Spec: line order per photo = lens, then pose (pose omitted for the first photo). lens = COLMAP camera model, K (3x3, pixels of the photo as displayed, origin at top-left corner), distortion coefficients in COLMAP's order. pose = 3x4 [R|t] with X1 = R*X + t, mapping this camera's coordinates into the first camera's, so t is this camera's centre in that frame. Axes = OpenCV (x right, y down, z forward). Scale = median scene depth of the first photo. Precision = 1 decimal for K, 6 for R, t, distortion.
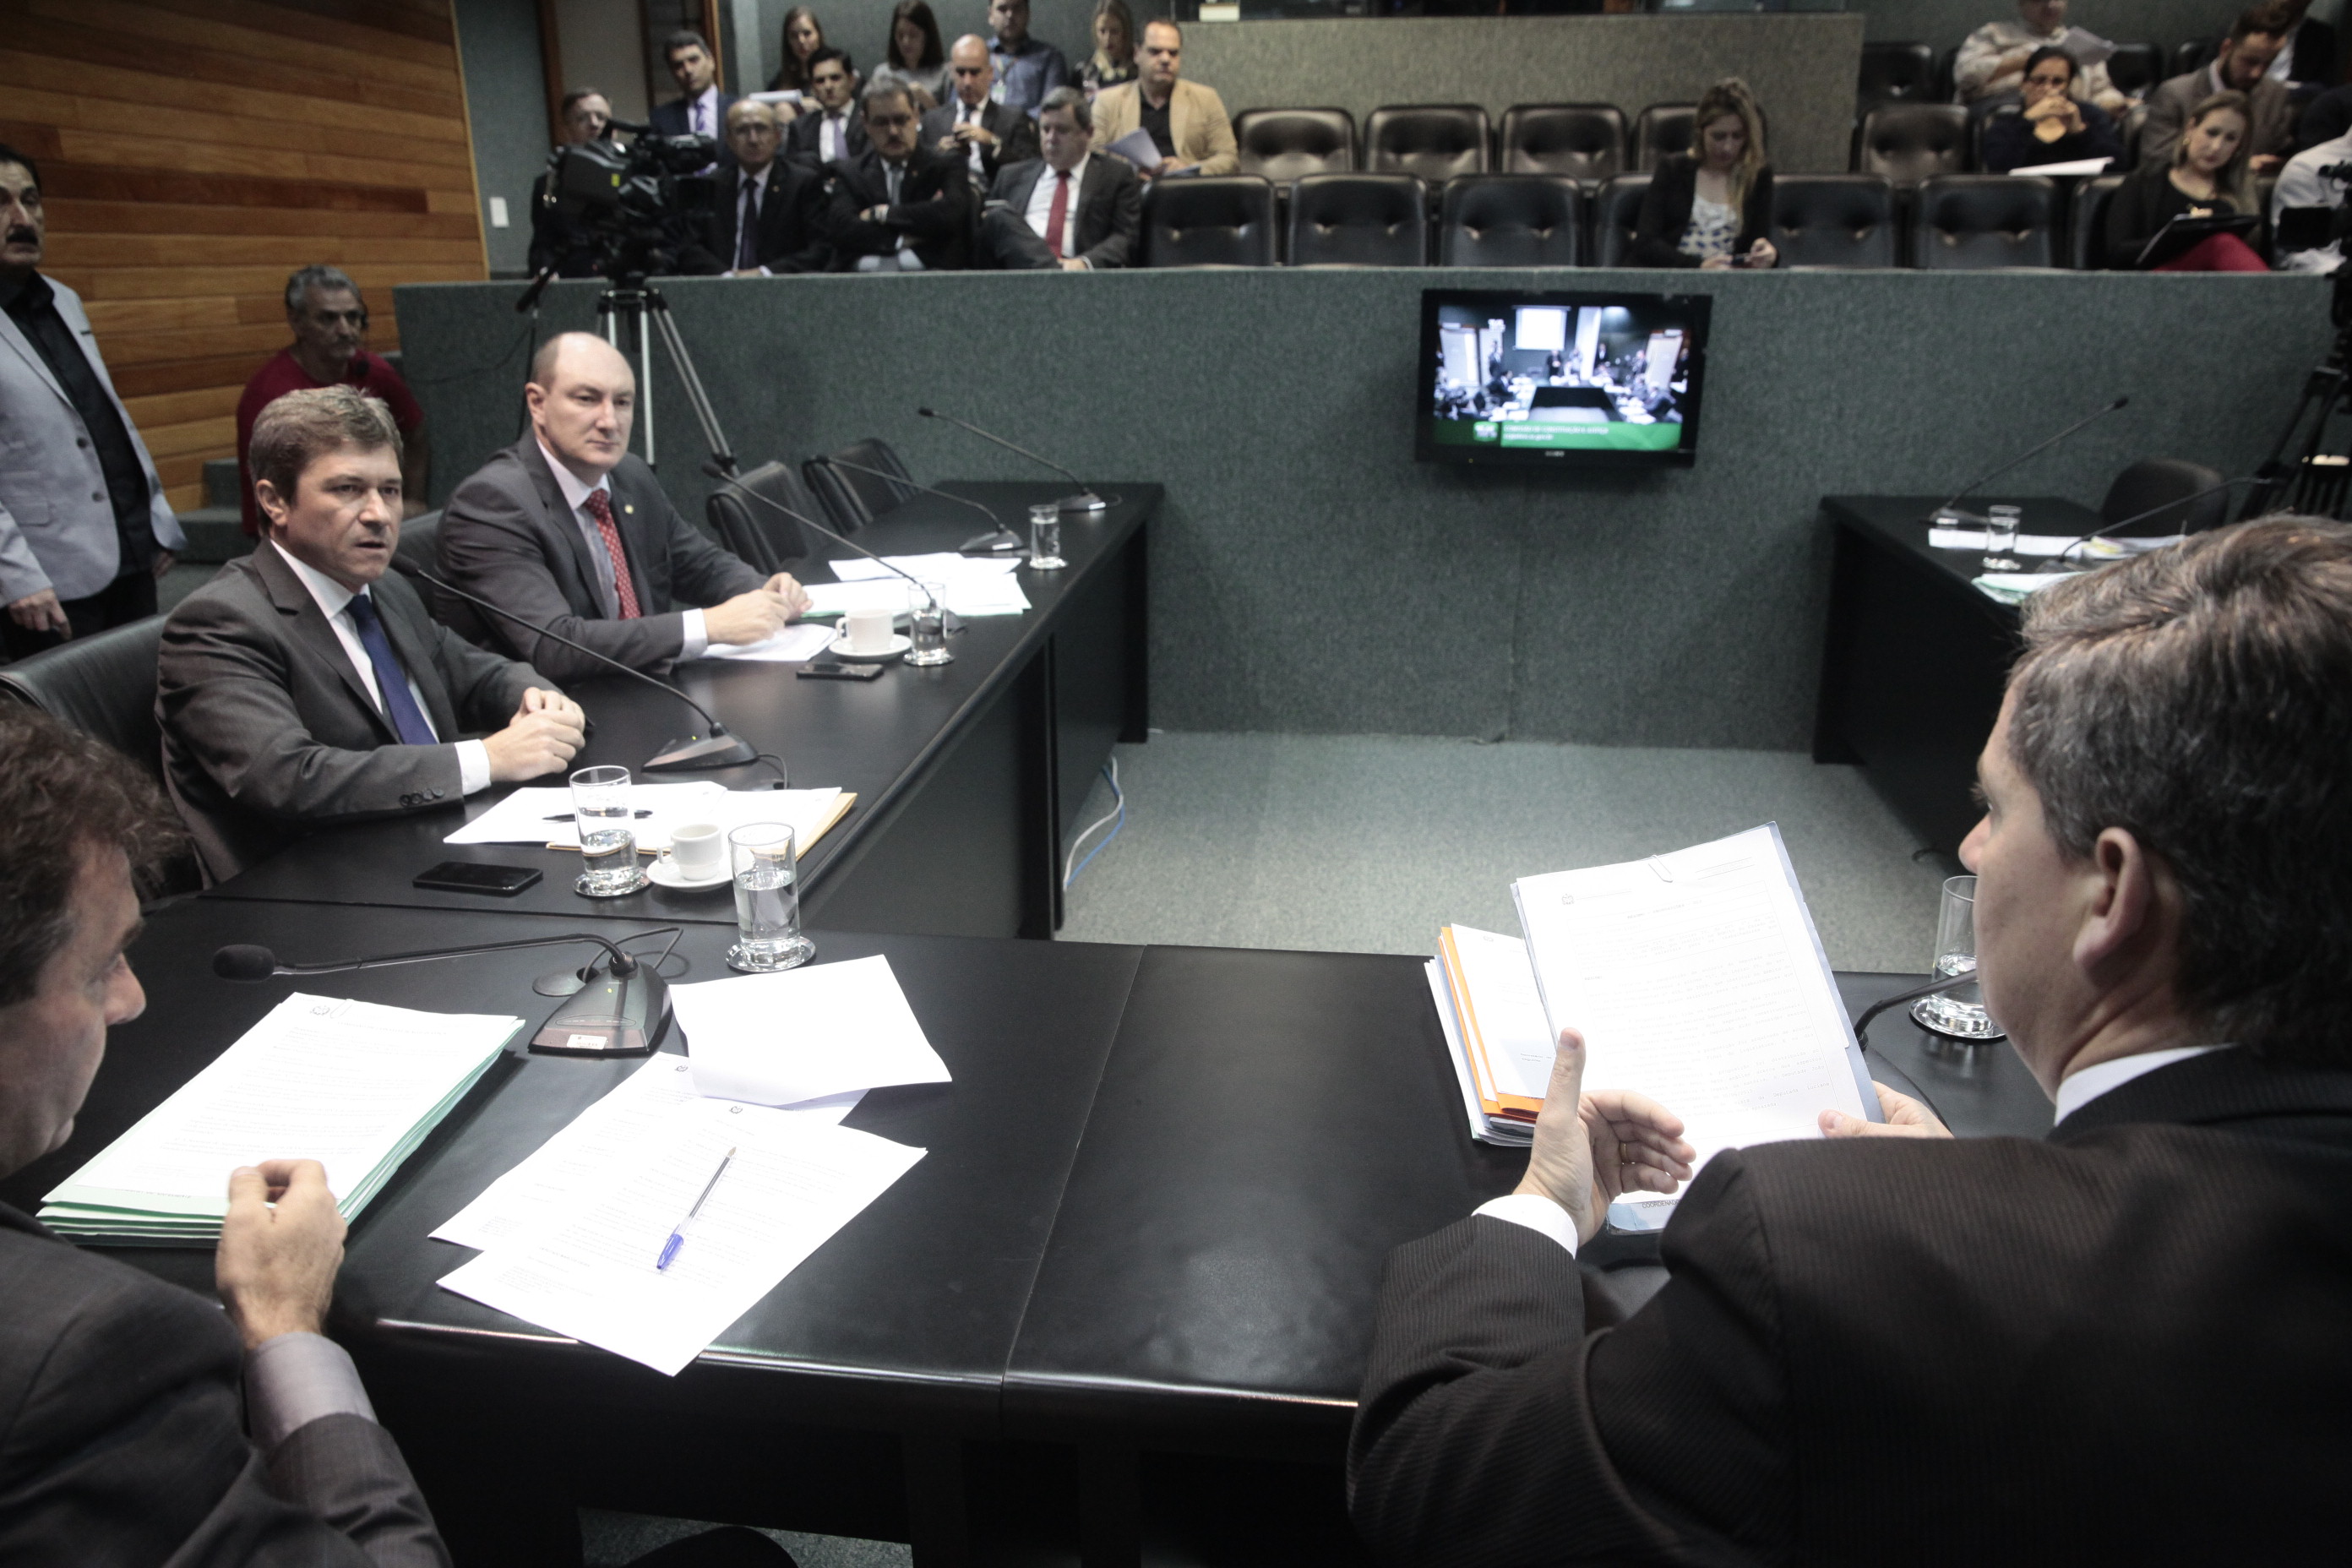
lens RADIAL K [[1662.8, 0, 1176.0], [0, 1662.8, 784.0], [0, 0, 1]] dist [-0.119080, 0.088142]
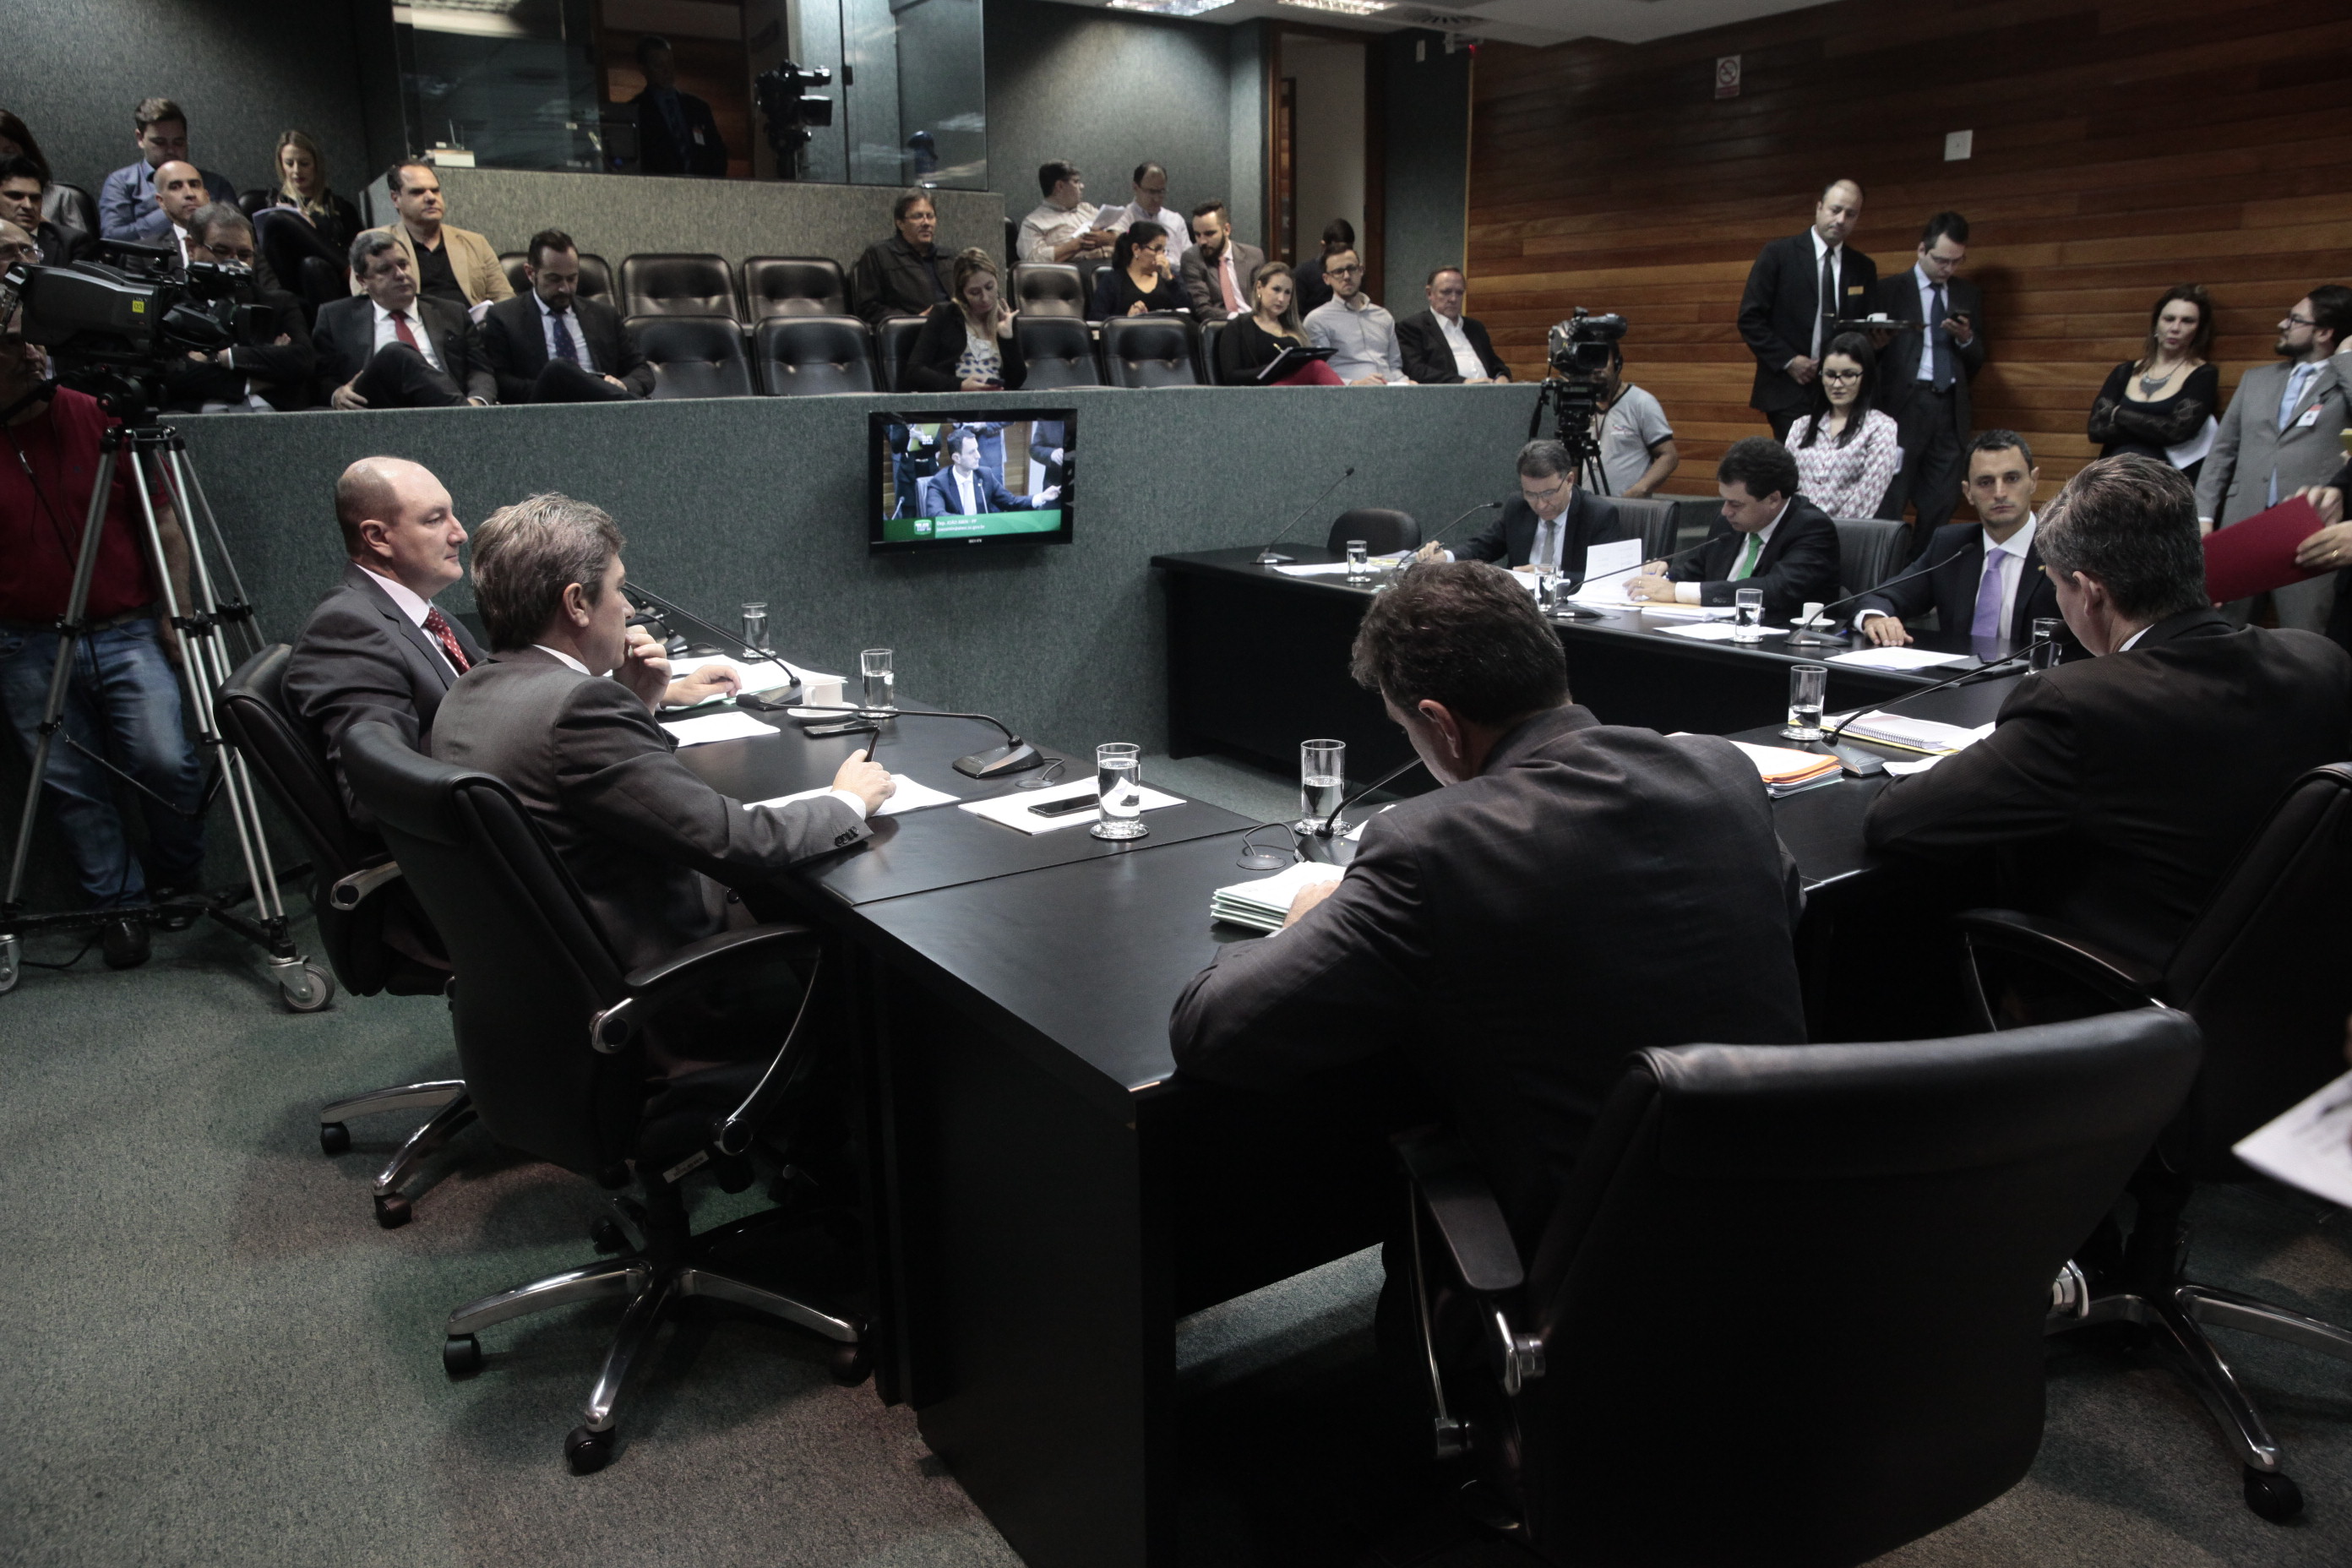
lens RADIAL K [[1662.8, 0, 1176.0], [0, 1662.8, 784.0], [0, 0, 1]] dist [-0.119080, 0.088142]
pose [[0.744341, -0.158295, 0.648767, -0.467558], [0.209422, 0.977824, -0.001691, 0.009095], [-0.634112, 0.137125, 0.760985, -0.007595]]
